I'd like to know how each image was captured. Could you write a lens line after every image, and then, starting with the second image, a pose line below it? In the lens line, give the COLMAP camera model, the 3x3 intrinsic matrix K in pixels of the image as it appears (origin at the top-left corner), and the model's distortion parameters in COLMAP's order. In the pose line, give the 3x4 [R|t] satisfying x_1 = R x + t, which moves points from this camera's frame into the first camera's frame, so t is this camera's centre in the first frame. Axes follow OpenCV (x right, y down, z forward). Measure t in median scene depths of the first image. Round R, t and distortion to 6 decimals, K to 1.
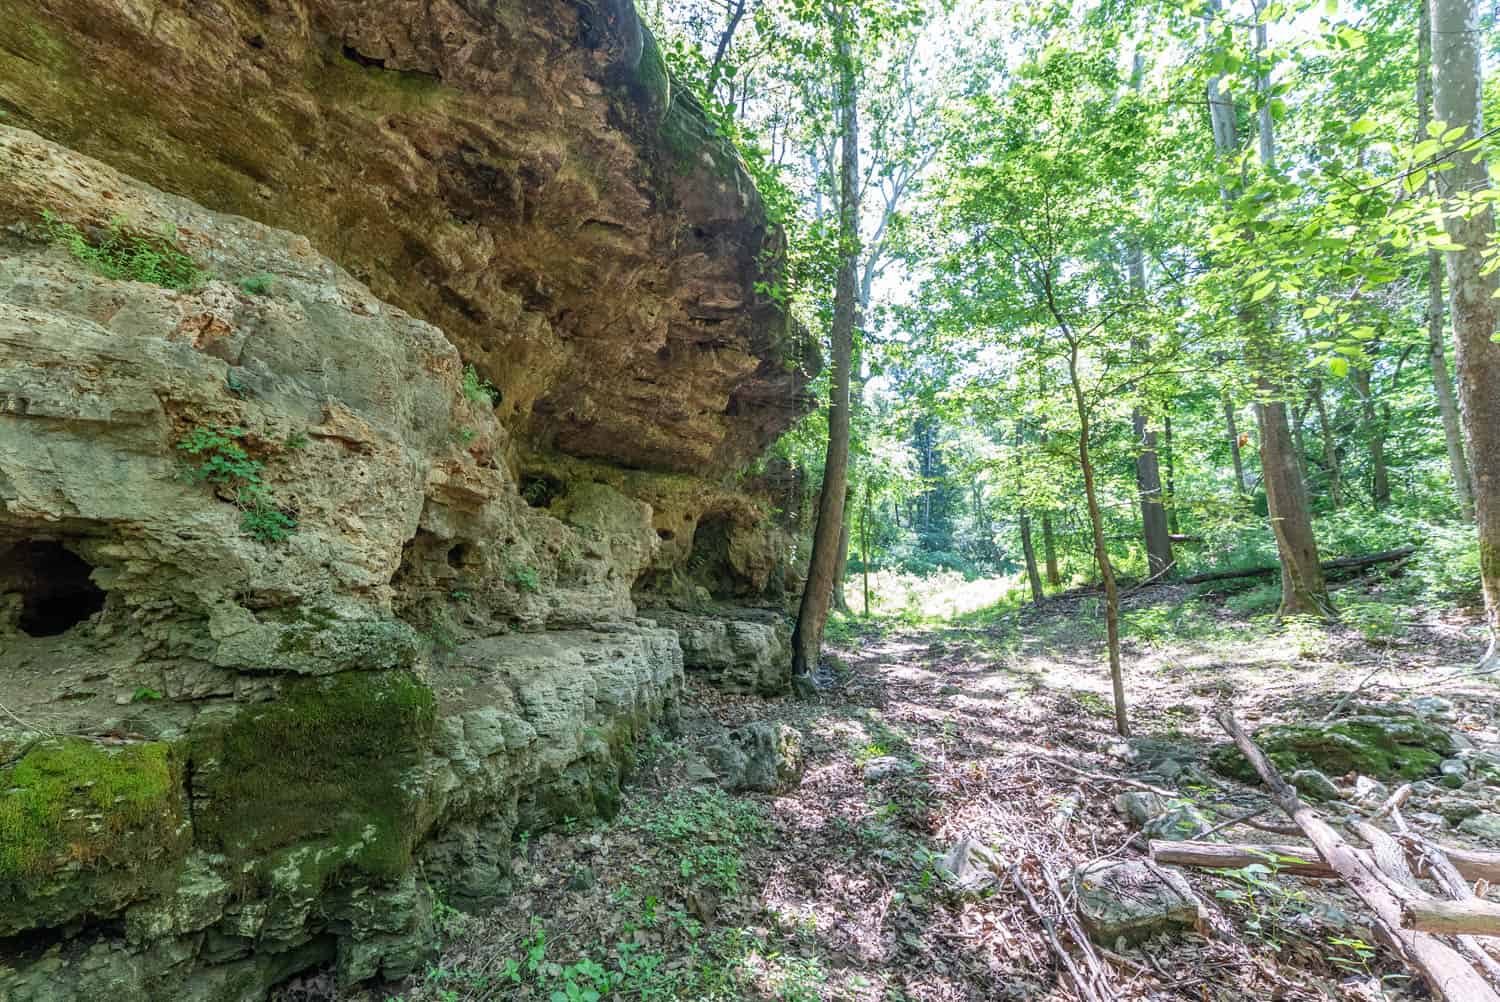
lens RADIAL K [[602.3, 0, 745.5], [0, 602.3, 507.9], [0, 0, 1]] dist [0.000986, -0.000229]
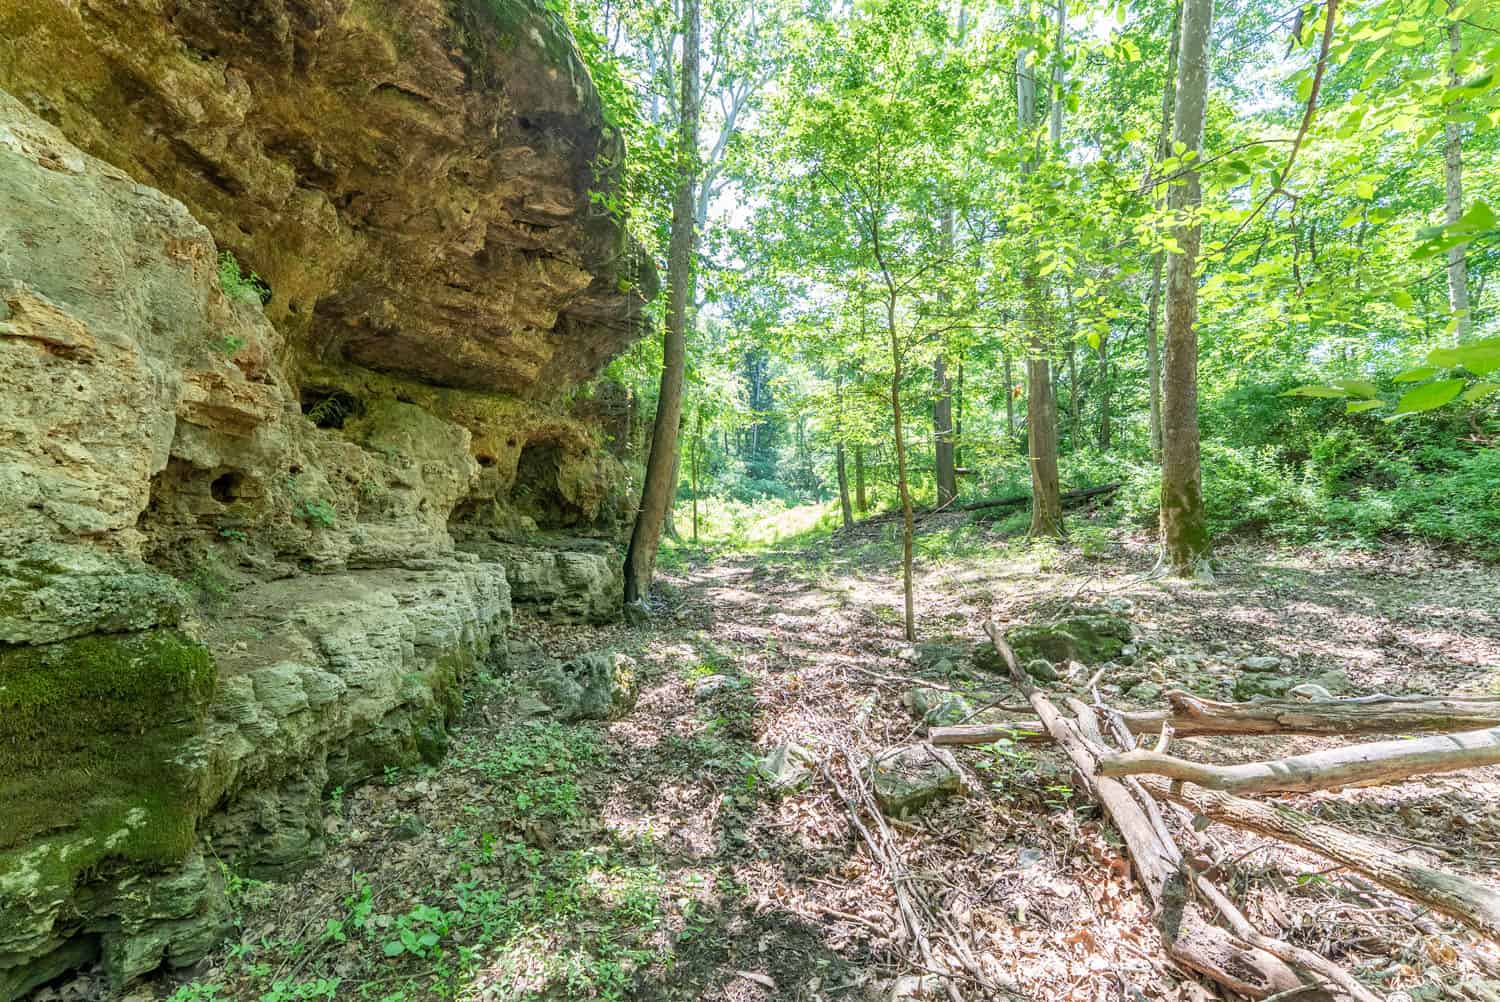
lens RADIAL K [[603.7, 0, 745.2], [0, 603.7, 507.2], [0, 0, 1]] dist [-0.000517, -0.000221]
pose [[0.960424, -0.001433, 0.278540, -0.010833], [-0.032760, 0.992465, 0.118065, -0.009777], [-0.276611, -0.122517, 0.953140, -0.000859]]
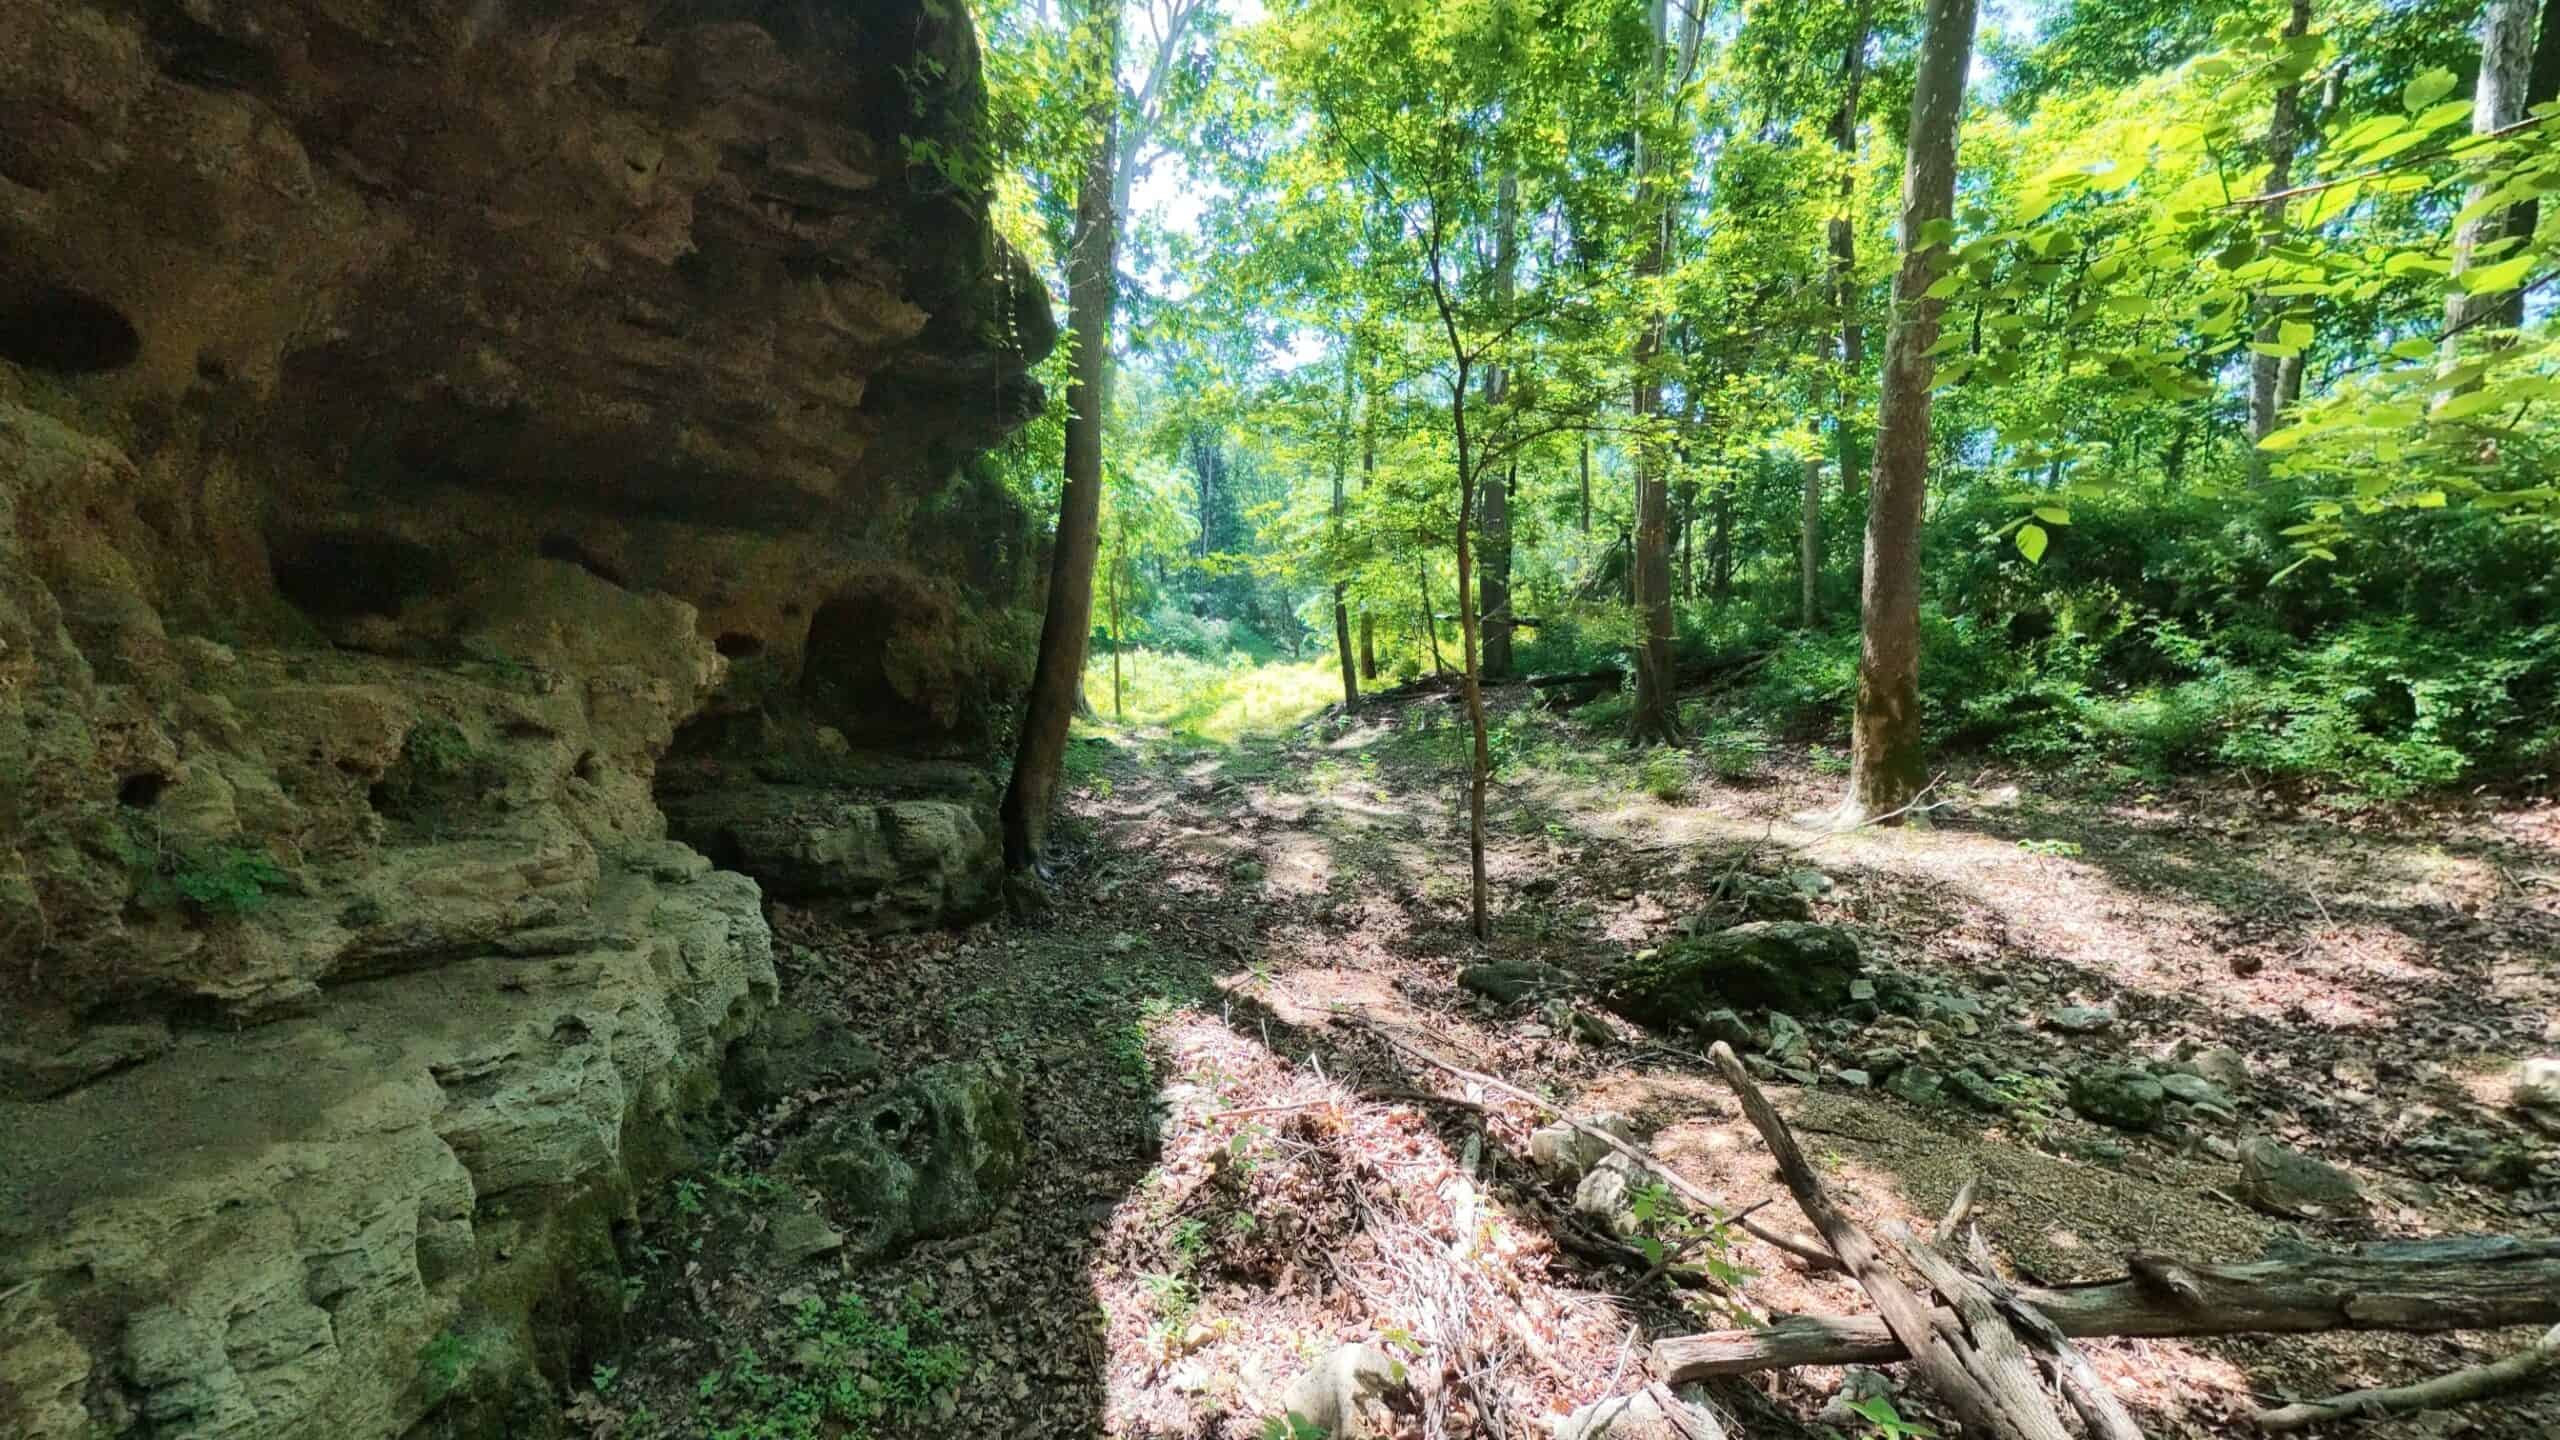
lens RADIAL K [[832.8, 0, 1268.0], [0, 832.8, 690.6], [0, 0, 1]] dist [0.000131, 0.000046]
pose [[0.927746, -0.026995, 0.372236, 0.022398], [-0.042639, 0.983183, 0.177573, -0.080261], [-0.370769, -0.180614, 0.910993, 0.231895]]
